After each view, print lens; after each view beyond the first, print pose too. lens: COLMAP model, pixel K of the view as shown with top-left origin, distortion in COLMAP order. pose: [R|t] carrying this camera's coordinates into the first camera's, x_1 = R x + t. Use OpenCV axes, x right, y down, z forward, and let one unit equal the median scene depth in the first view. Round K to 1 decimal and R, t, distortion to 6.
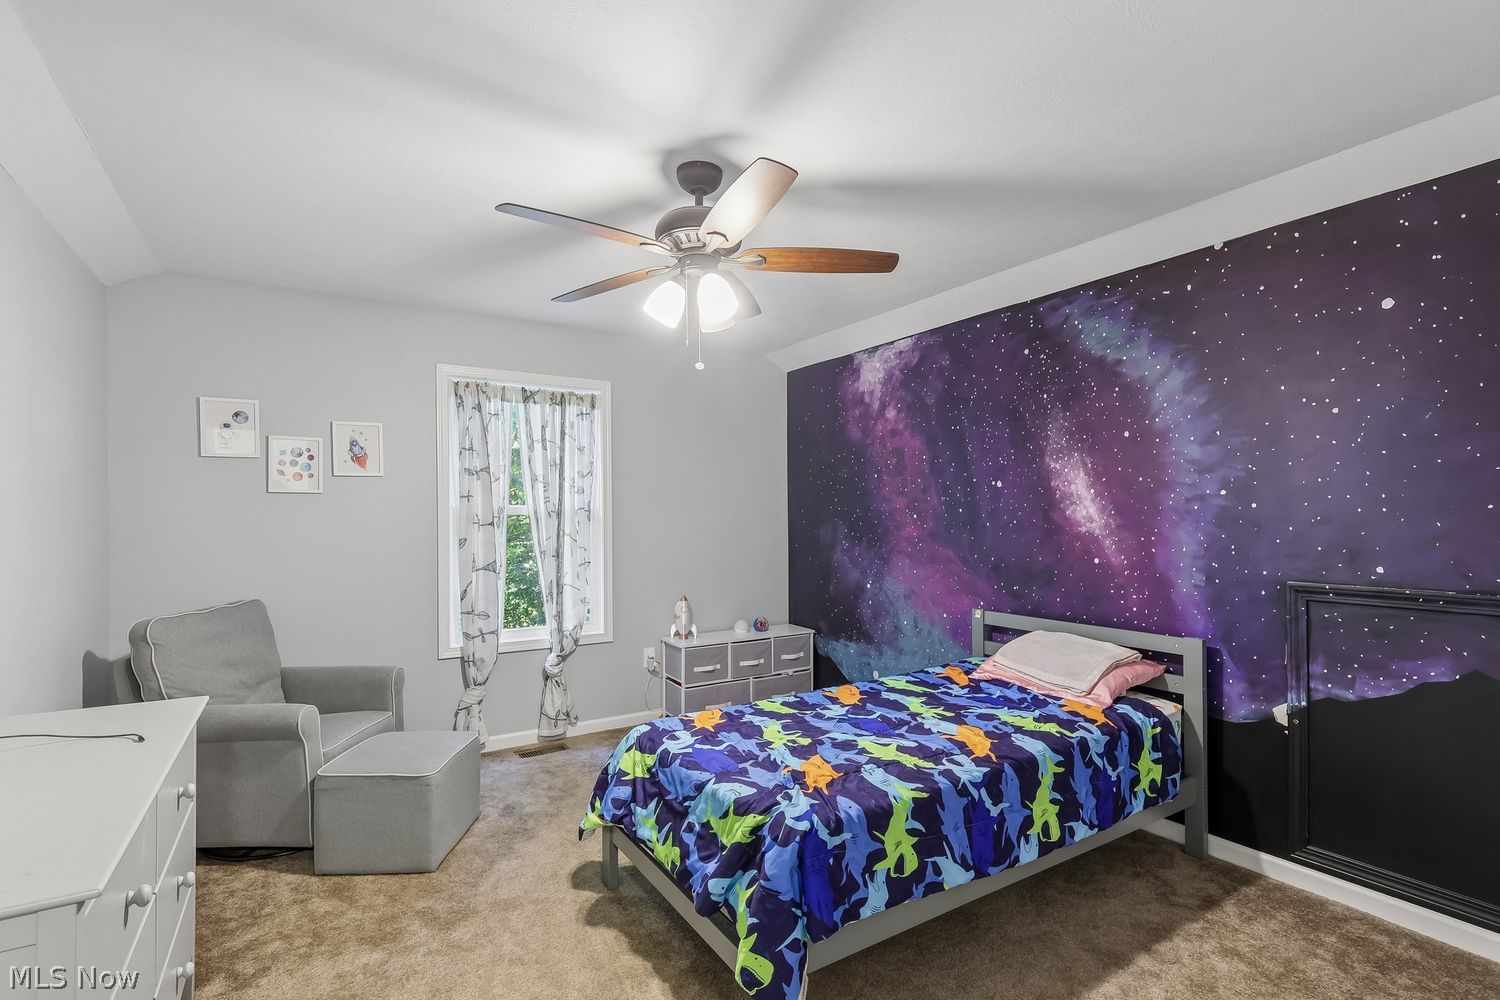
lens RADIAL K [[695.9, 0, 744.1], [0, 695.9, 506.6], [0, 0, 1]] dist [-0.000388, 0.000021]
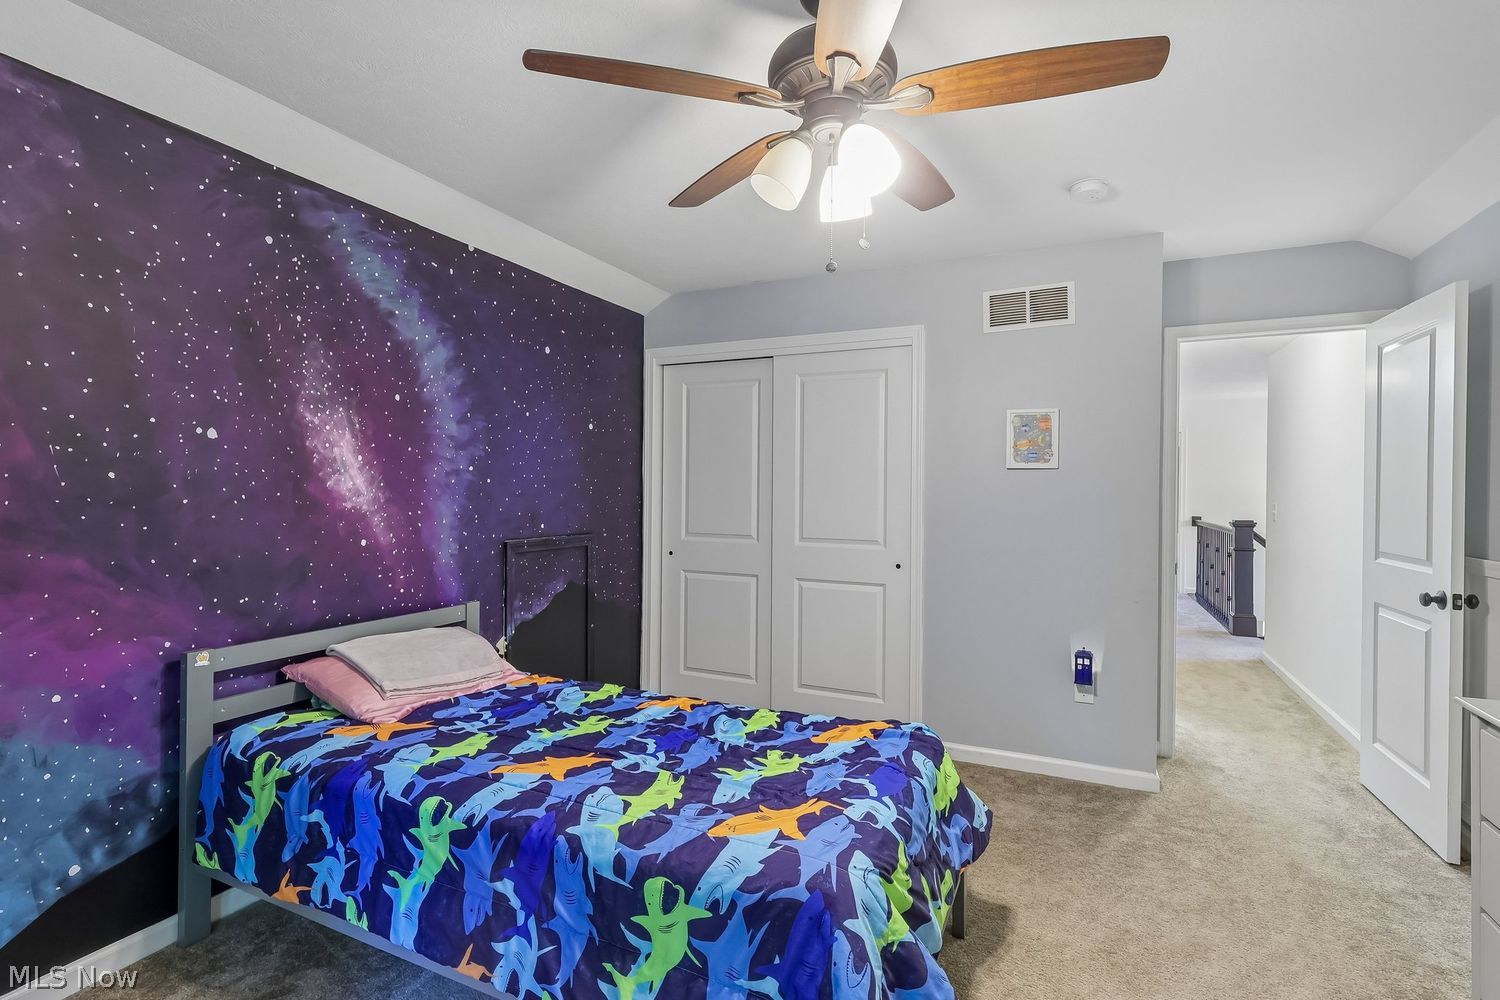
lens RADIAL K [[736.9, 0, 727.2], [0, 736.9, 483.6], [0, 0, 1]] dist [0.000016, 0.000028]
pose [[-0.539886, 0.009054, 0.841690, -0.483256], [-0.015258, 0.999673, -0.020541, 0.020107], [-0.841600, -0.023932, -0.539571, 1.159113]]
